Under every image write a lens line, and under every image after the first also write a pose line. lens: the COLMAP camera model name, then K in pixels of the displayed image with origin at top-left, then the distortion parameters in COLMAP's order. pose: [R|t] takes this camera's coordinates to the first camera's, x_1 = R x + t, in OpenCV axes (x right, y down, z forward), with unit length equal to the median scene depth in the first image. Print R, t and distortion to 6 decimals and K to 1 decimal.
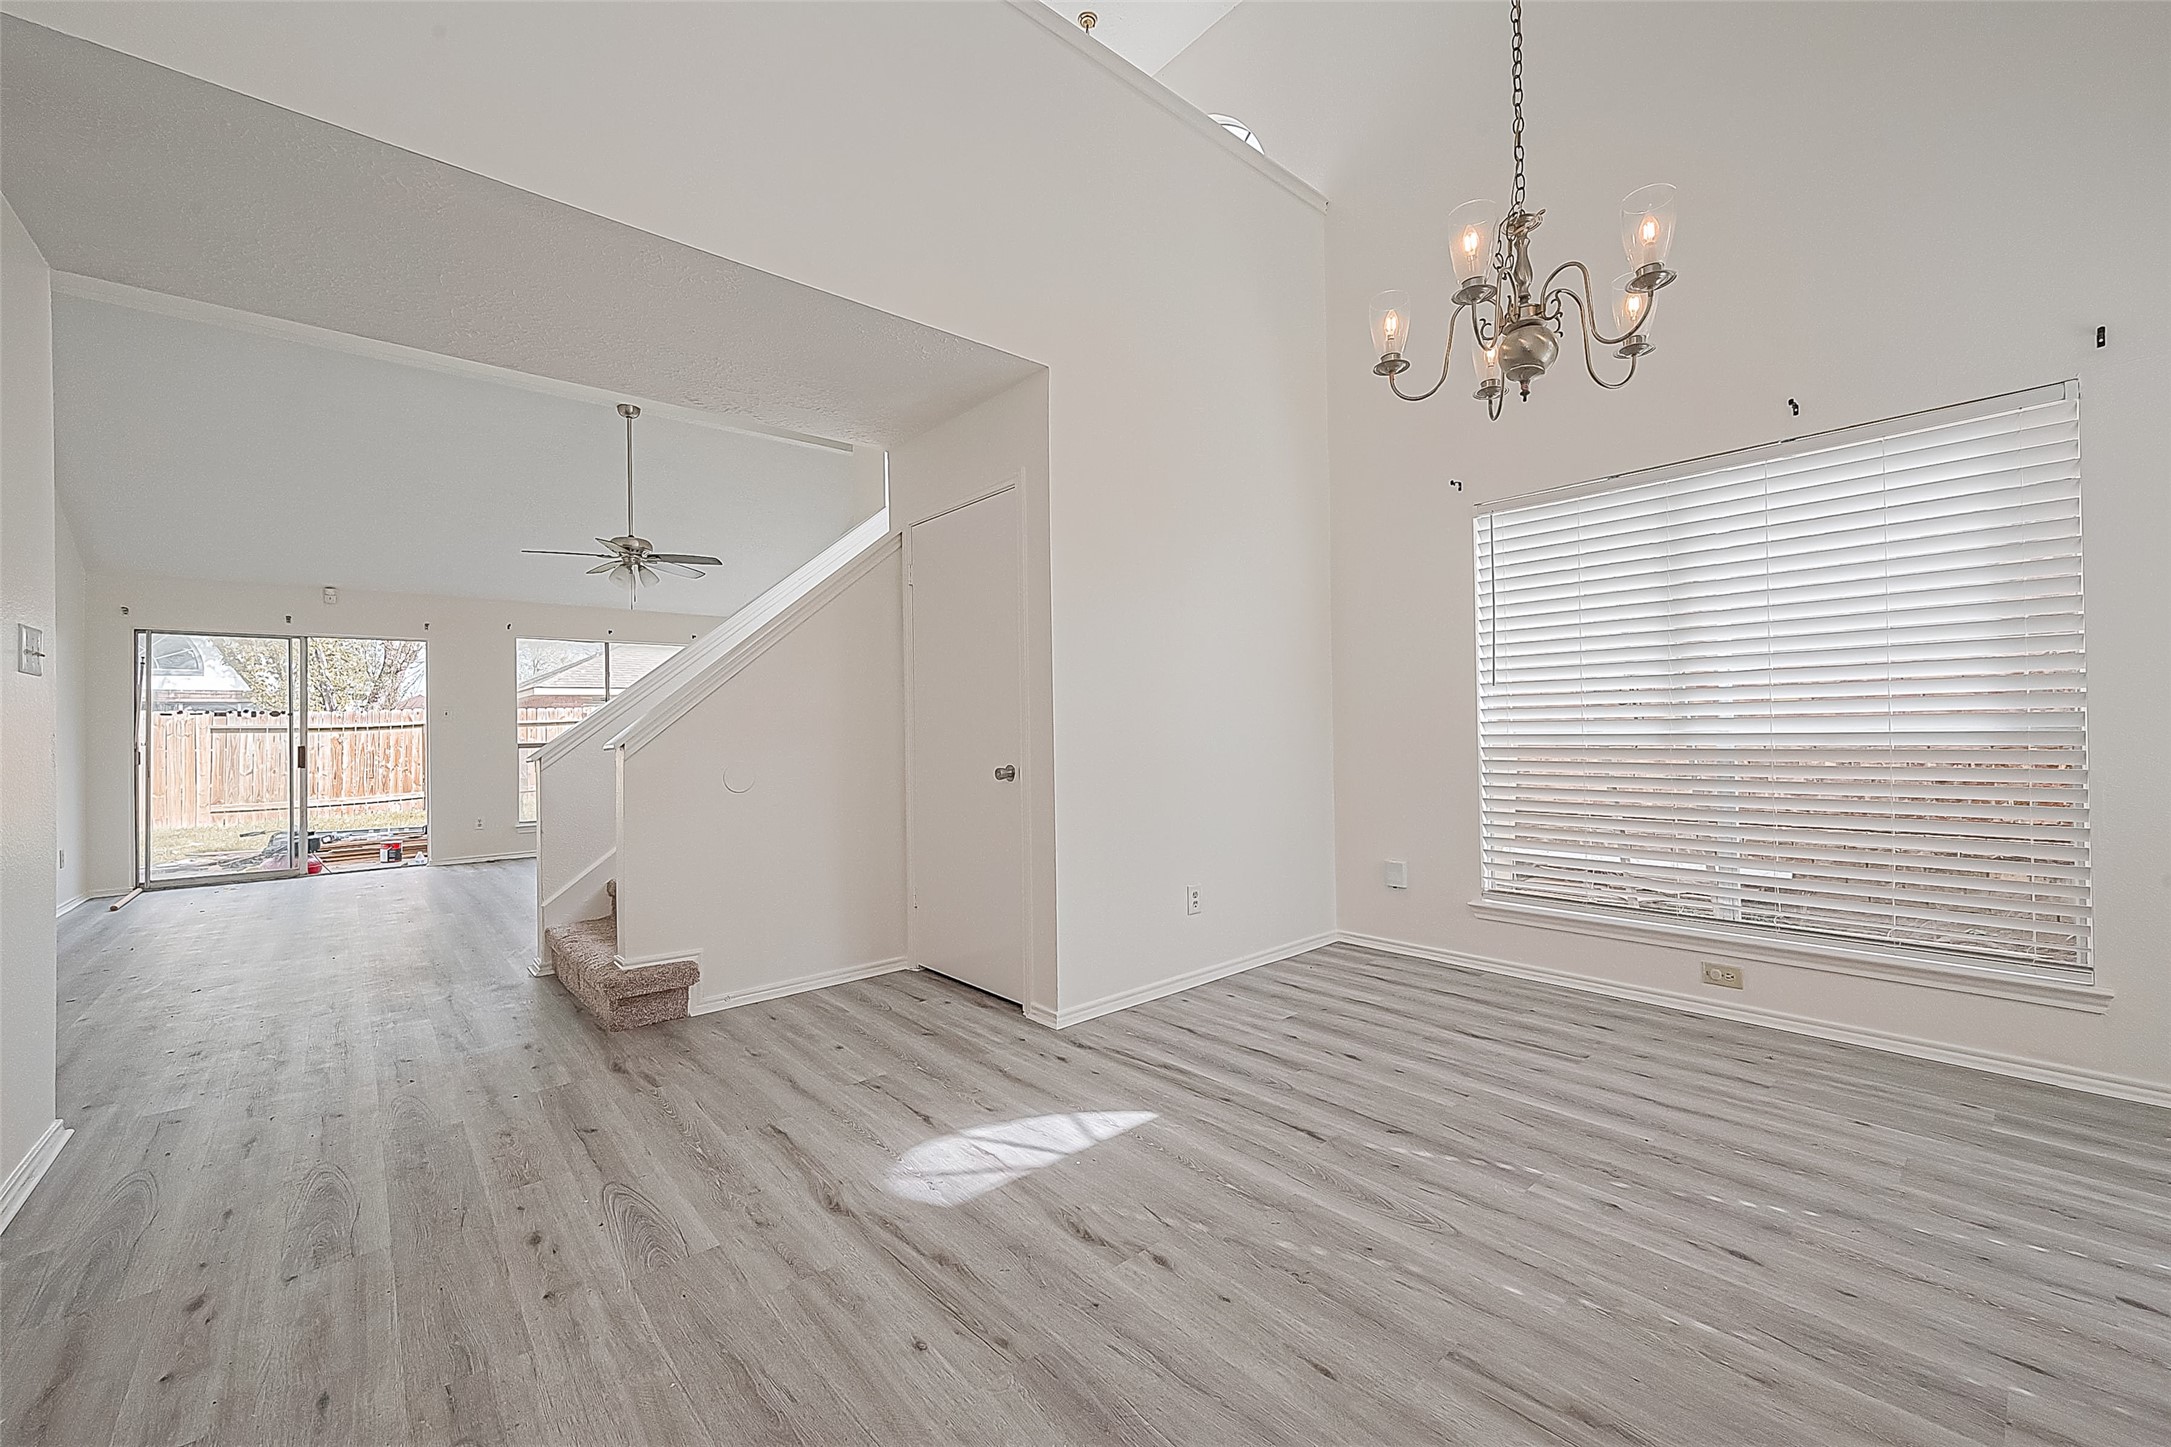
lens RADIAL K [[856.1, 0, 1088.2], [0, 856.1, 724.4], [0, 0, 1]] dist [-0.001137, -0.001231]
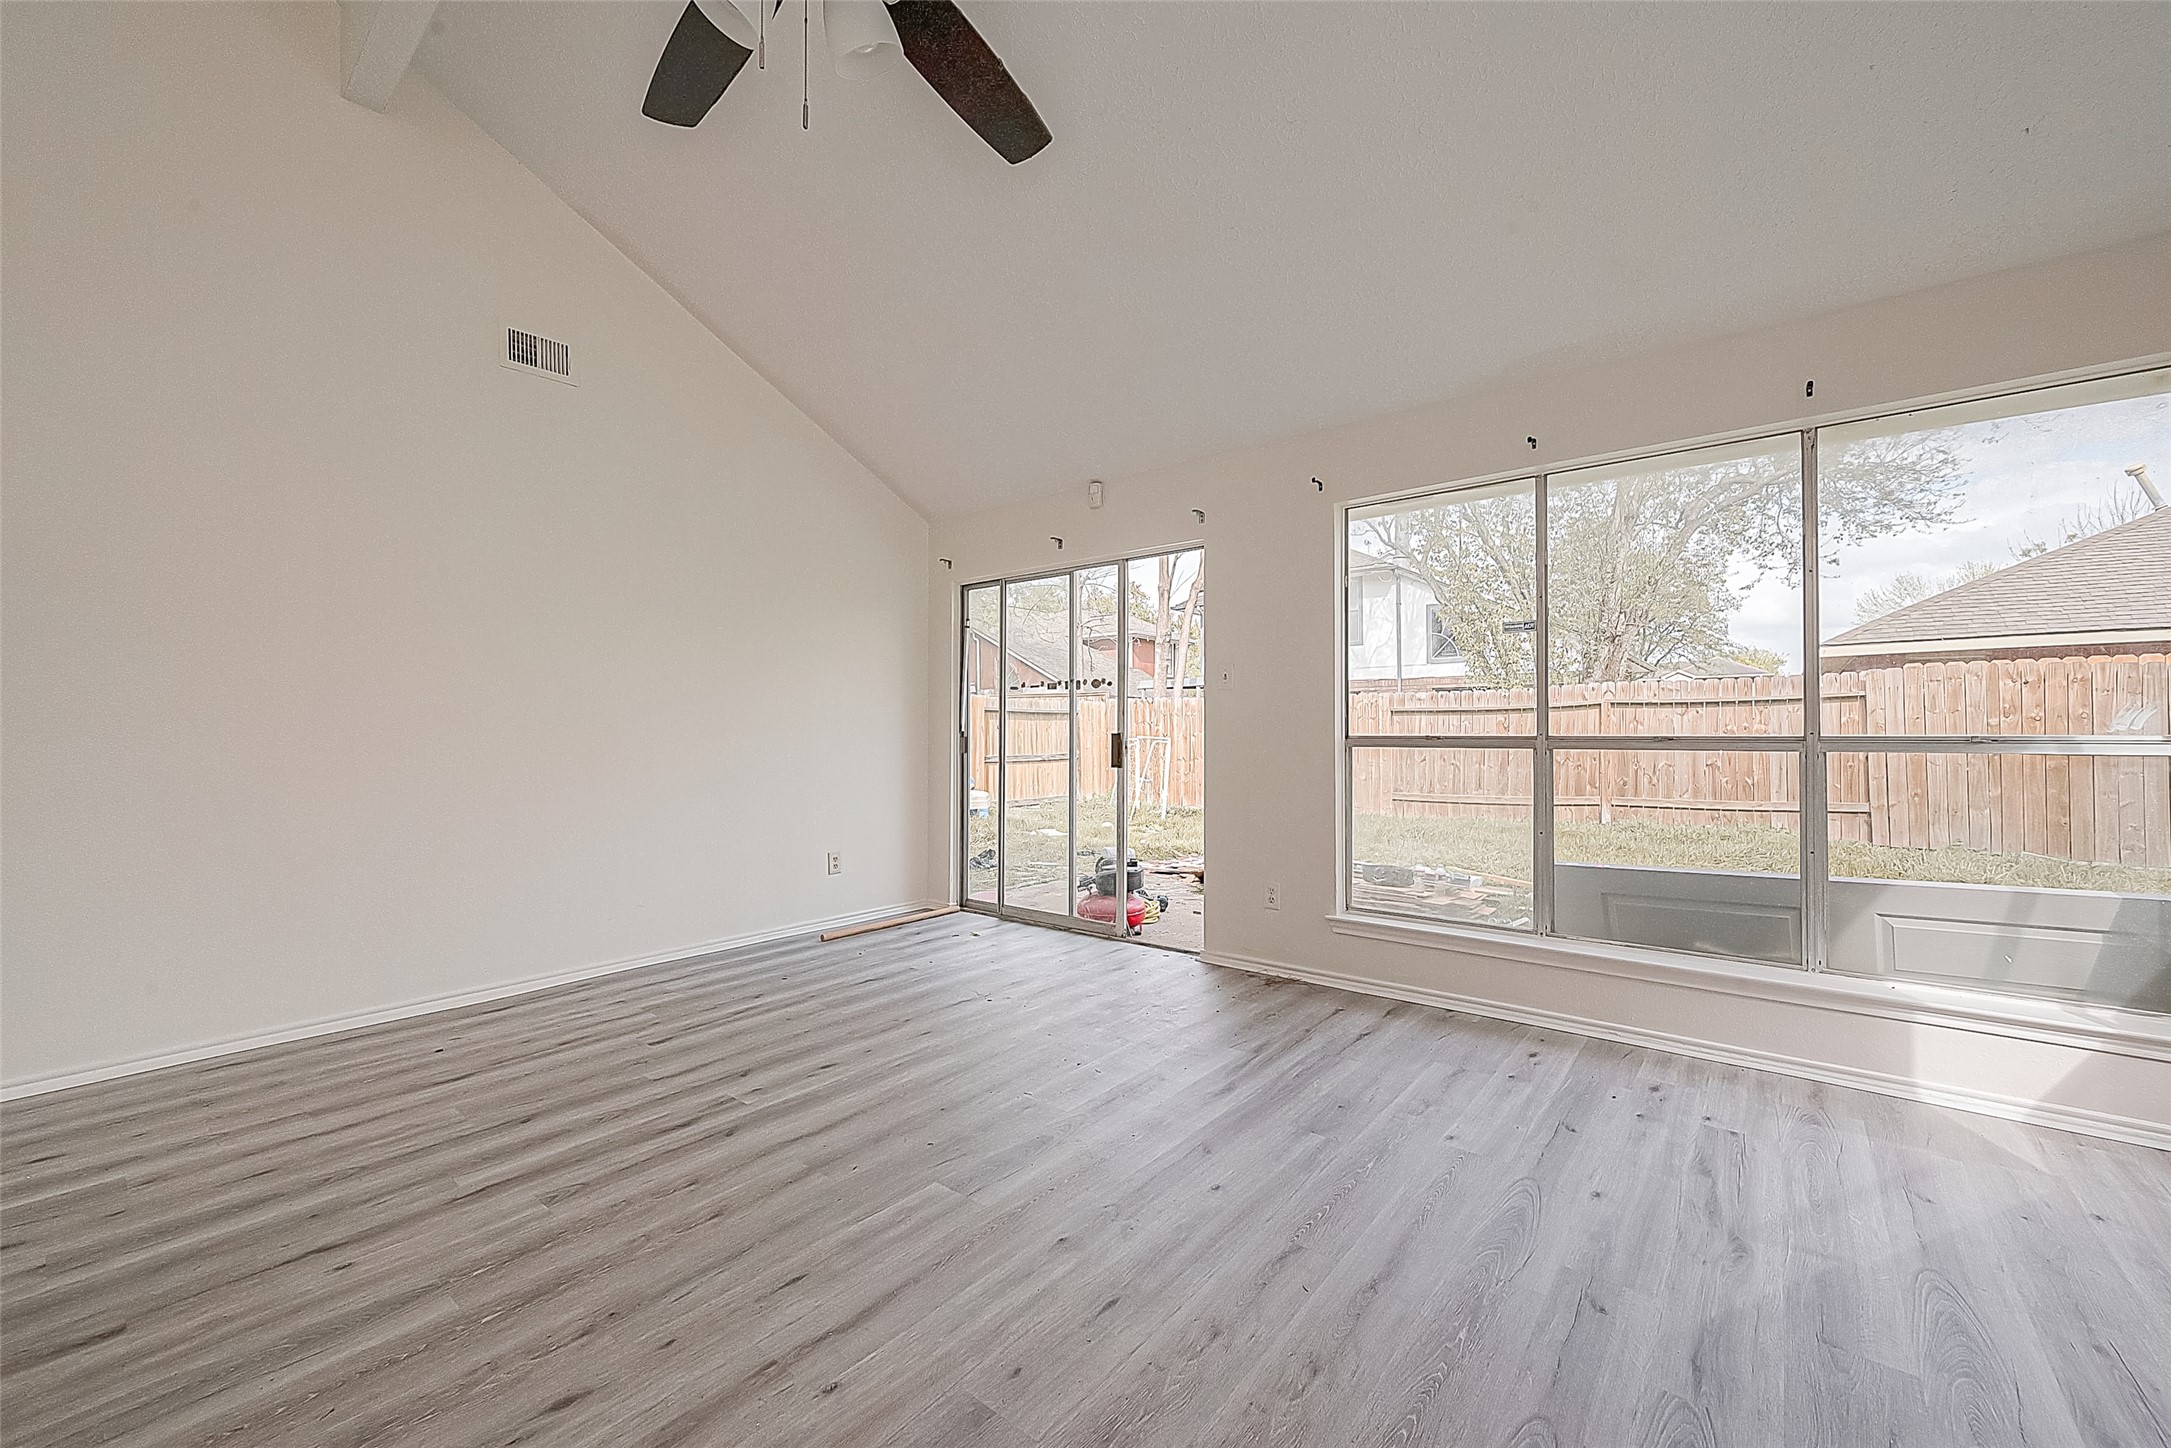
lens RADIAL K [[856.1, 0, 1087.1], [0, 856.1, 726.2], [0, 0, 1]] dist [-0.001137, -0.001231]
pose [[0.170588, 0.012279, -0.985266, -0.219647], [0.007883, 0.999873, 0.013826, 0.008950], [0.985311, -0.010126, 0.170470, 0.725945]]
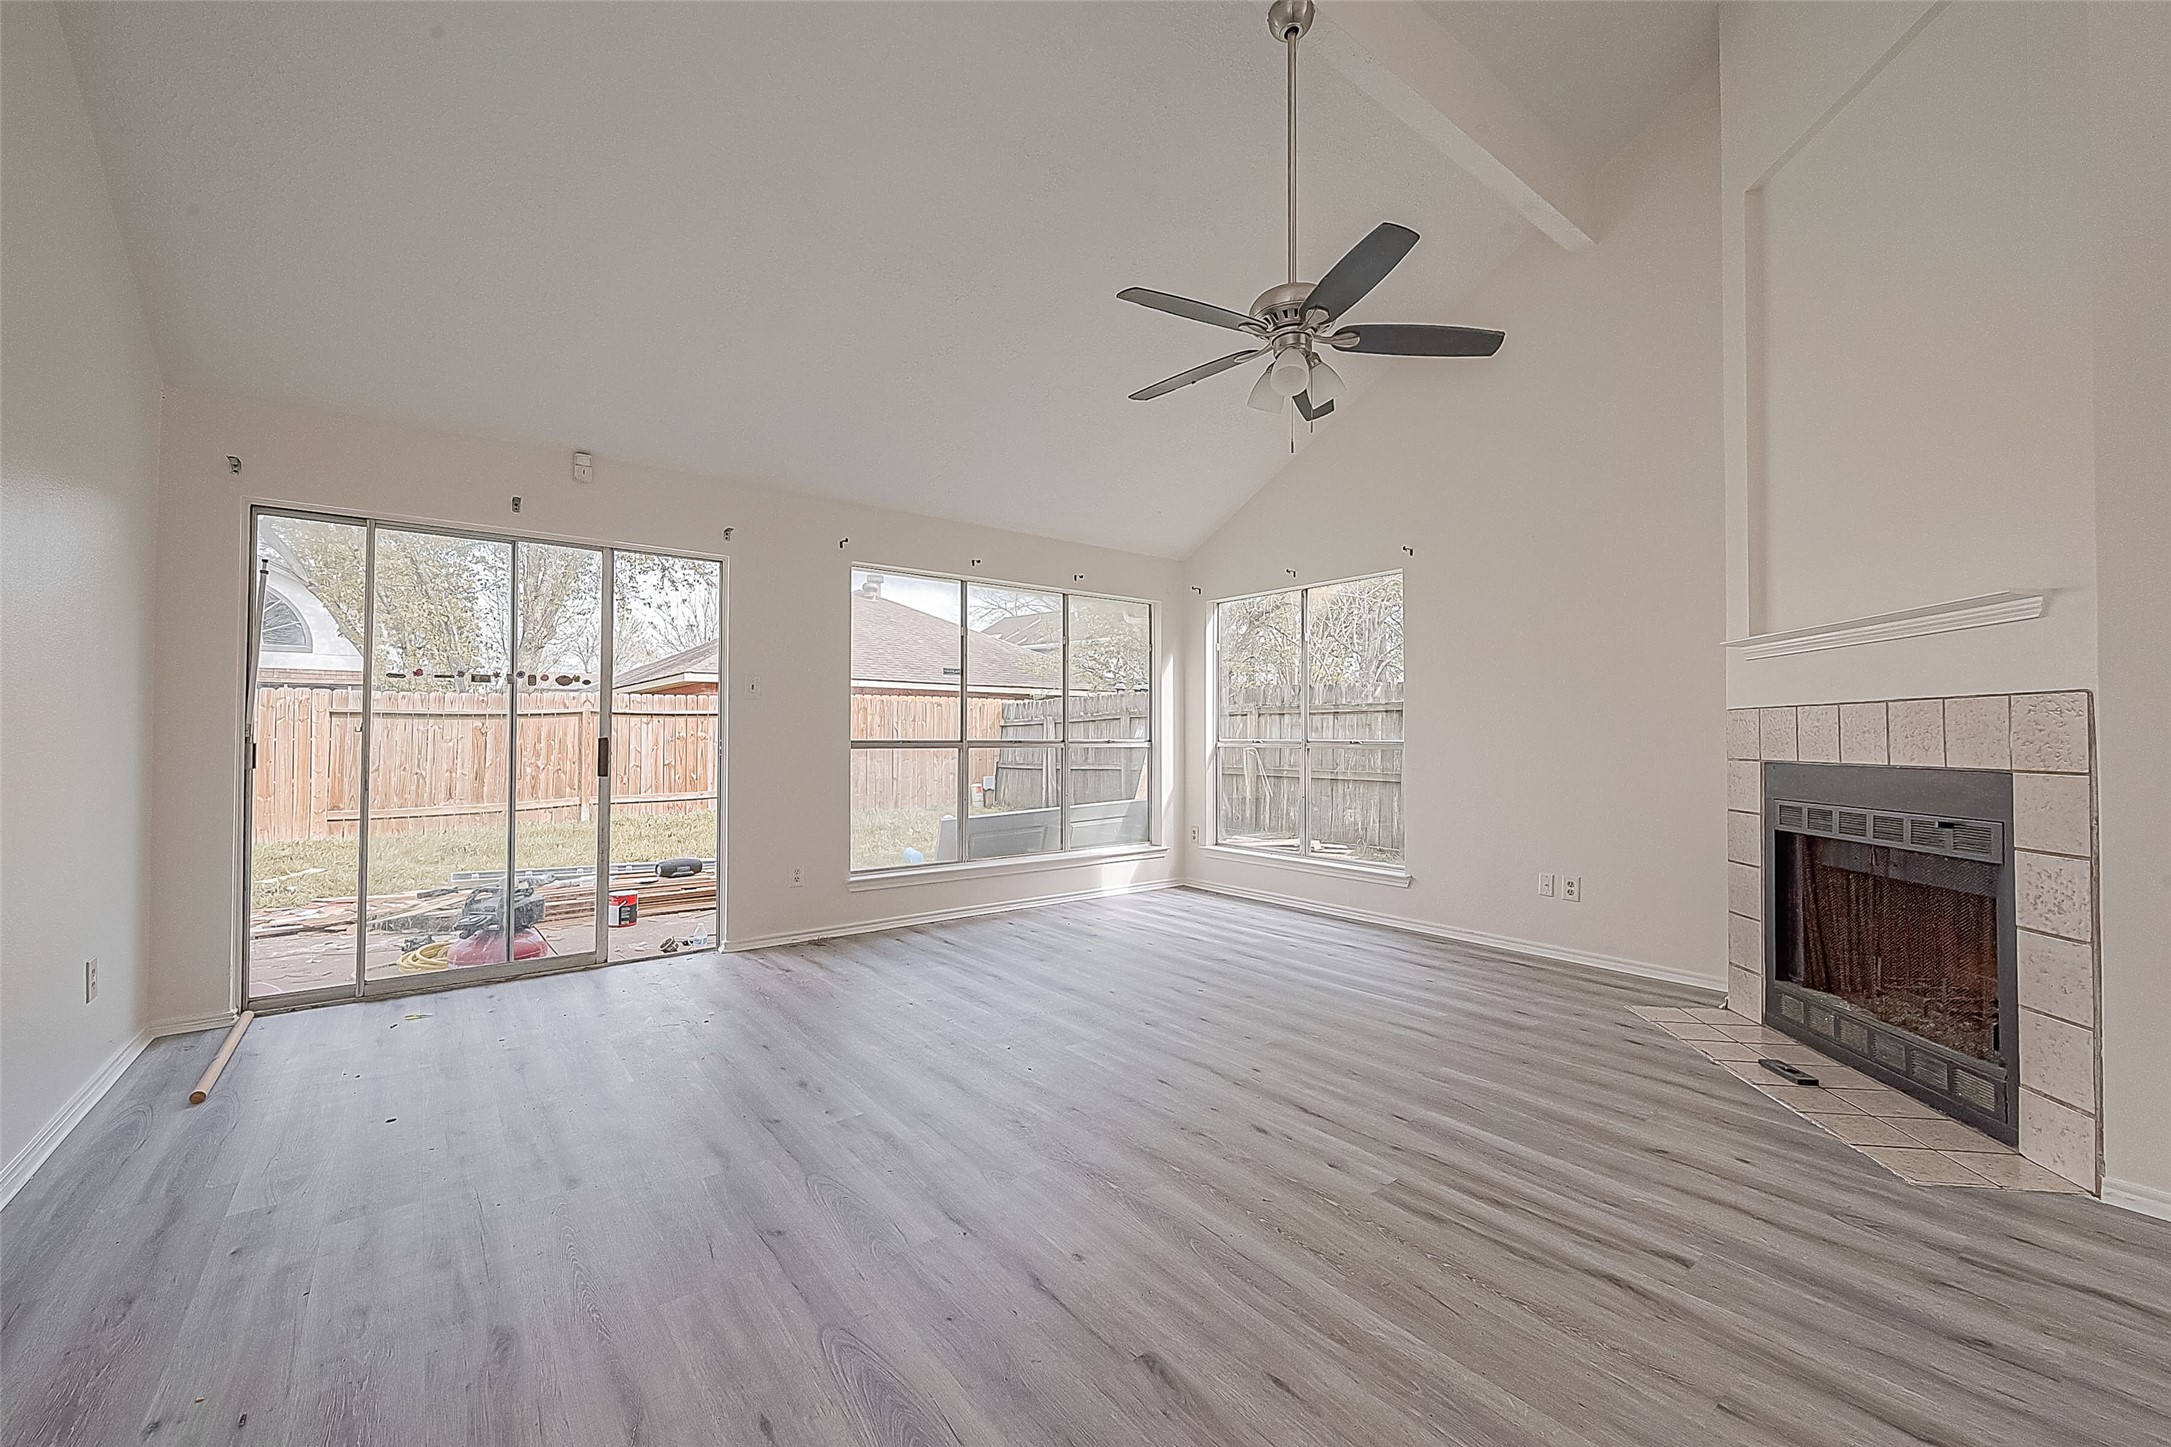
lens RADIAL K [[856.1, 0, 1086.1], [0, 856.1, 722.3], [0, 0, 1]] dist [-0.001137, -0.001231]
pose [[0.998288, 0.019014, -0.055306, -0.433462], [-0.019495, 0.999777, -0.008159, 0.010667], [0.055138, 0.009223, 0.998436, 0.382101]]
